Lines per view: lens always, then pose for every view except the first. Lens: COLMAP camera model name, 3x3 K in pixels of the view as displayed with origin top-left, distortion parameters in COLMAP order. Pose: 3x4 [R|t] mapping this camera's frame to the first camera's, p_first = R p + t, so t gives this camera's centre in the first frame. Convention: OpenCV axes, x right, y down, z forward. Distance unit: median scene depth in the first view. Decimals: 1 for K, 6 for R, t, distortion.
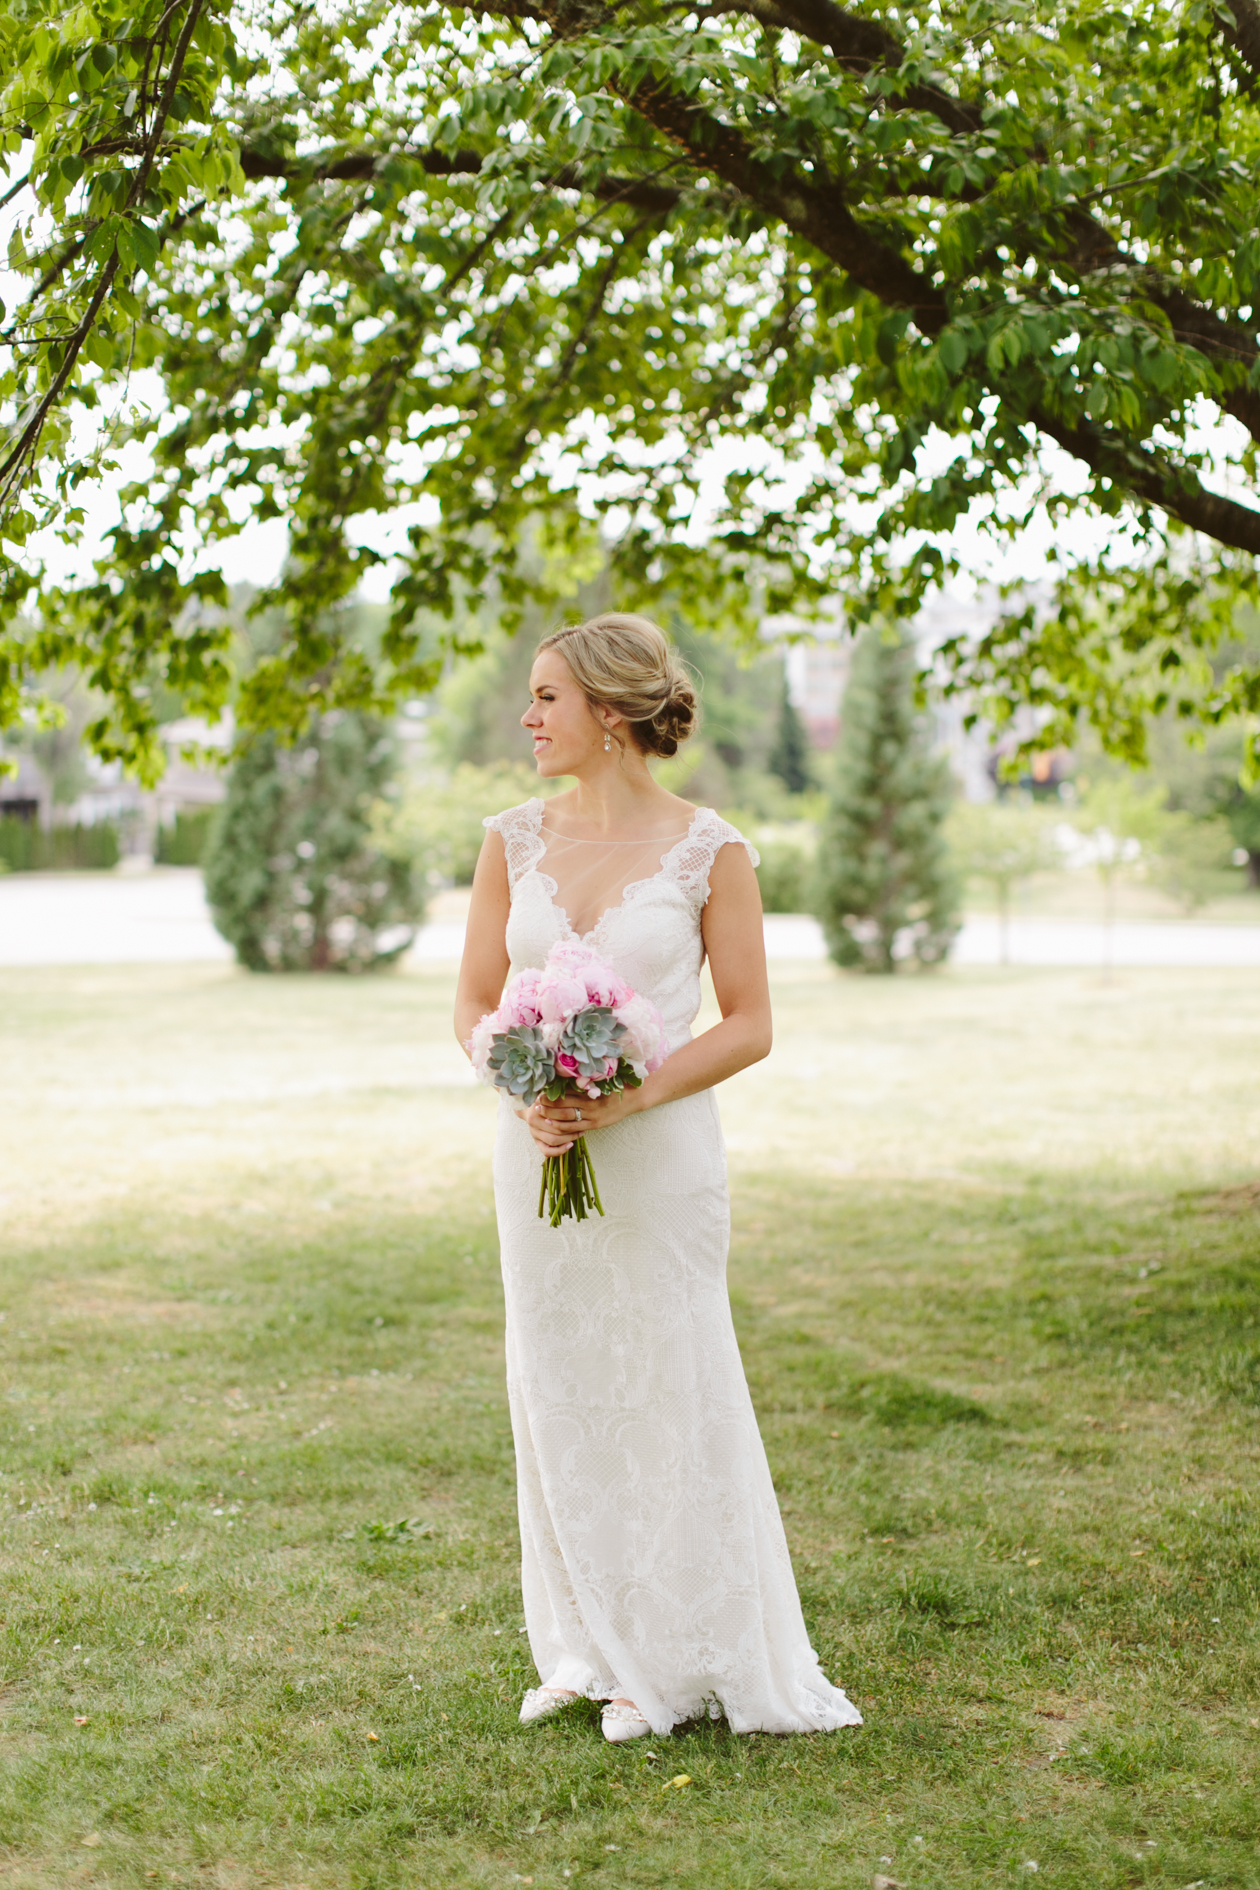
lens RADIAL K [[3025.0, 0, 629.1], [0, 3025.0, 945.2], [0, 0, 1]] dist [-0.112614, 0.000000]
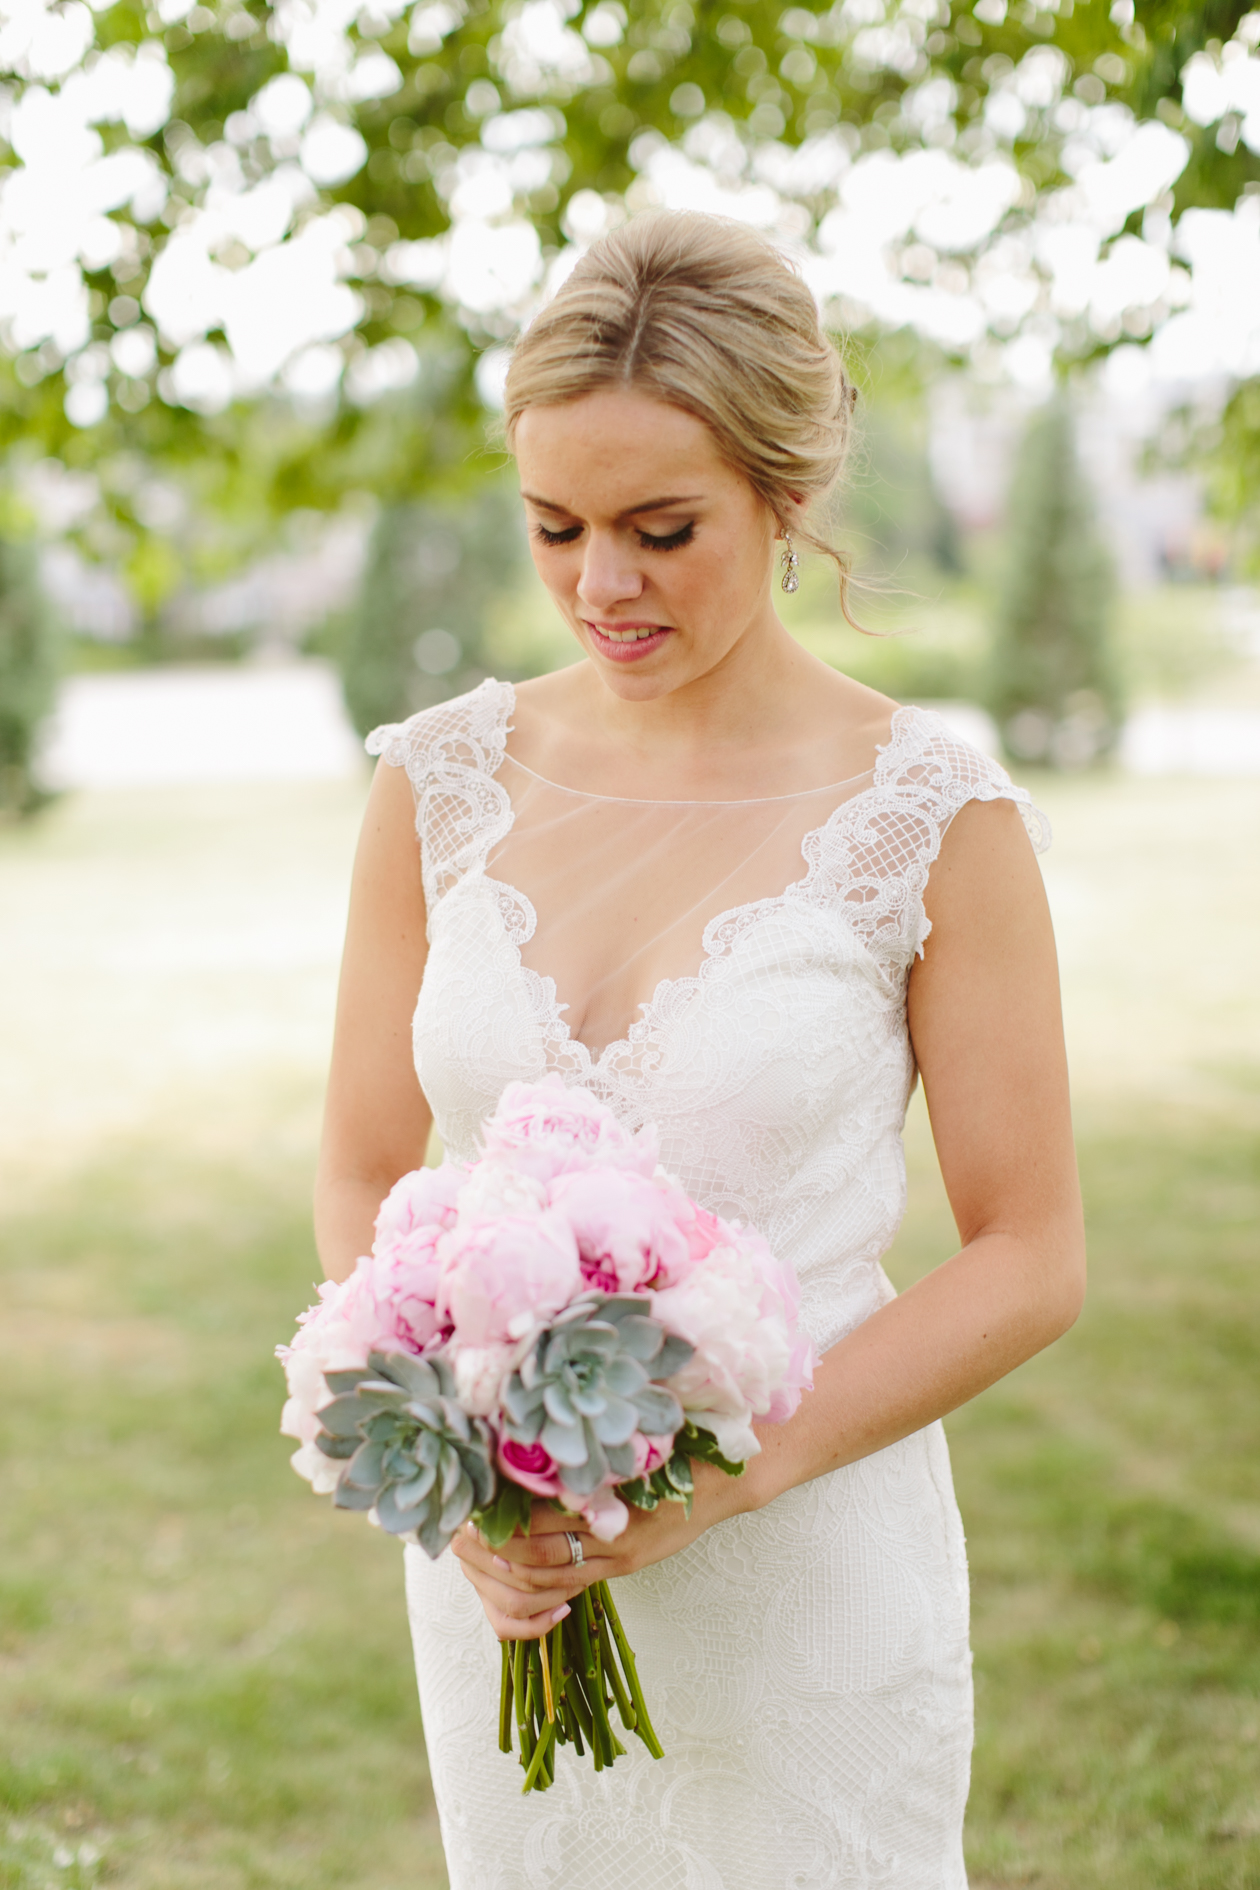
lens RADIAL K [[3025.0, 0, 636.4], [0, 3025.0, 944.0], [0, 0, 1]] dist [-0.112614, 0.000000]
pose [[0.998824, -0.006485, -0.048045, 0.004394], [0.009758, 0.997623, 0.068212, -0.023783], [0.047489, -0.068601, 0.996513, 0.344103]]
